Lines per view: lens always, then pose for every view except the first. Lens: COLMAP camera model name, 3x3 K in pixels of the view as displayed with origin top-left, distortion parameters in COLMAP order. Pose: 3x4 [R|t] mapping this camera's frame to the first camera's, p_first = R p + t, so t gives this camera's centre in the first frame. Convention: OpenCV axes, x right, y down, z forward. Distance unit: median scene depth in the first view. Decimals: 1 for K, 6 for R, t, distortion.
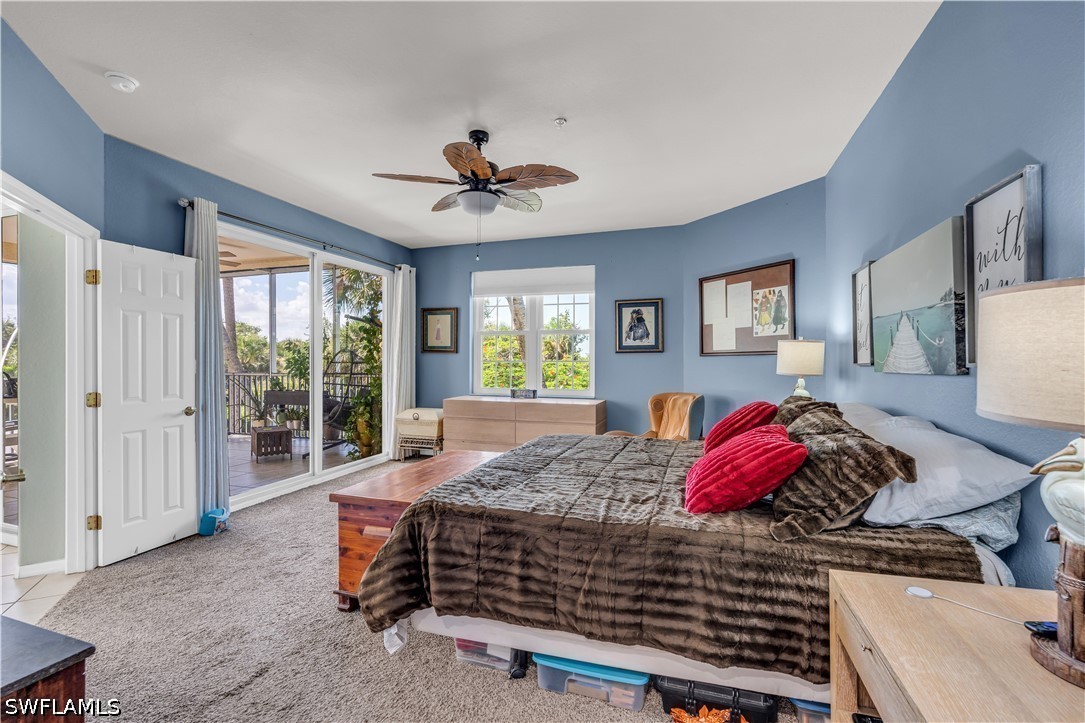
lens RADIAL K [[480.1, 0, 545.9], [0, 480.1, 358.7], [0, 0, 1]] dist [-0.009852, 0.003550]
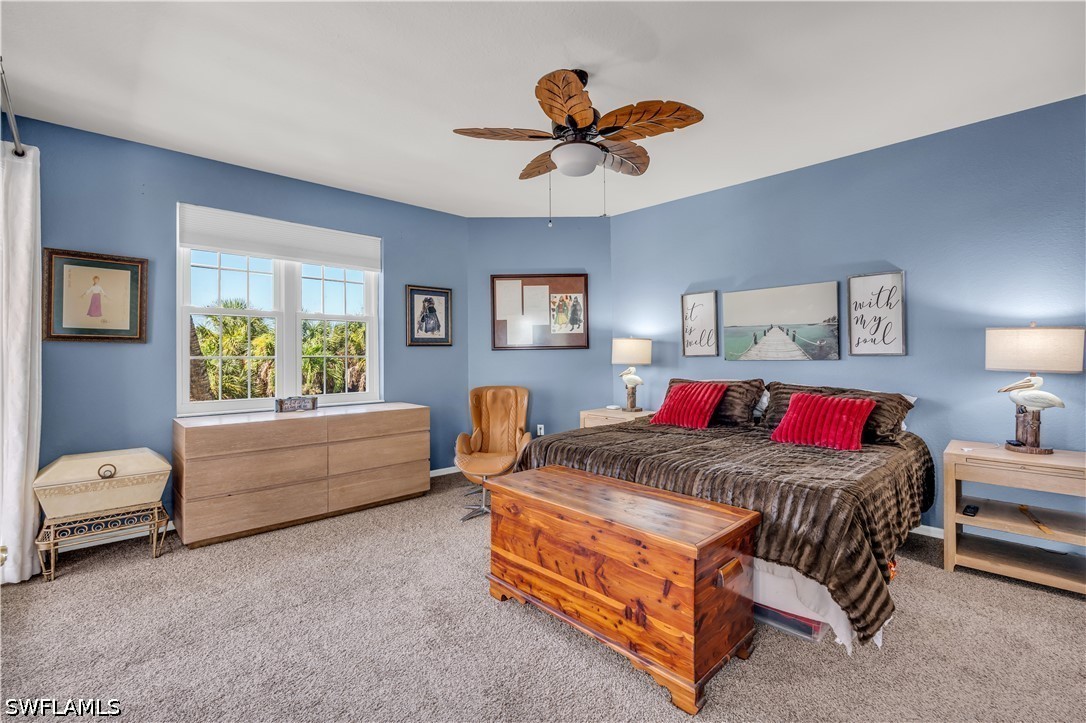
lens RADIAL K [[480.6, 0, 538.0], [0, 480.6, 354.7], [0, 0, 1]] dist [-0.009852, 0.003550]
pose [[0.472509, -0.006541, 0.881301, -0.514840], [0.002531, 0.999978, 0.006065, -0.001150], [-0.881322, -0.000635, 0.472516, 0.397097]]
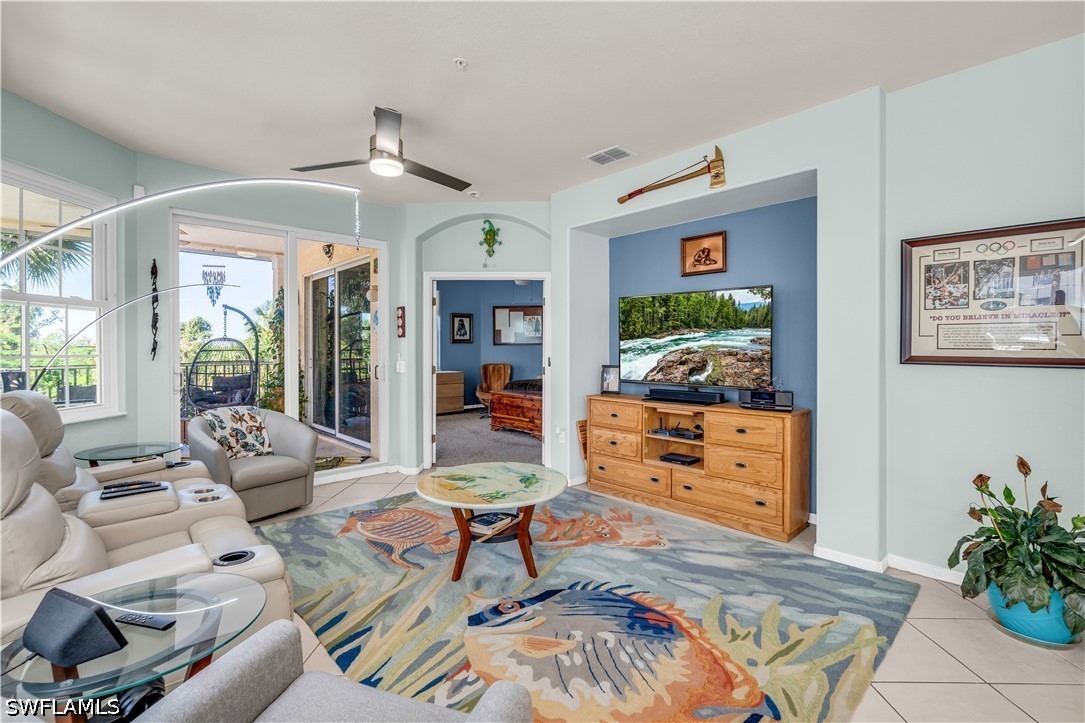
lens RADIAL K [[480.1, 0, 545.3], [0, 480.1, 343.7], [0, 0, 1]] dist [-0.009852, 0.003550]
pose [[0.468462, 0.004159, 0.883474, -1.259031], [0.000843, 0.999986, -0.005155, -0.001495], [-0.883483, 0.003160, 0.468452, -0.116805]]
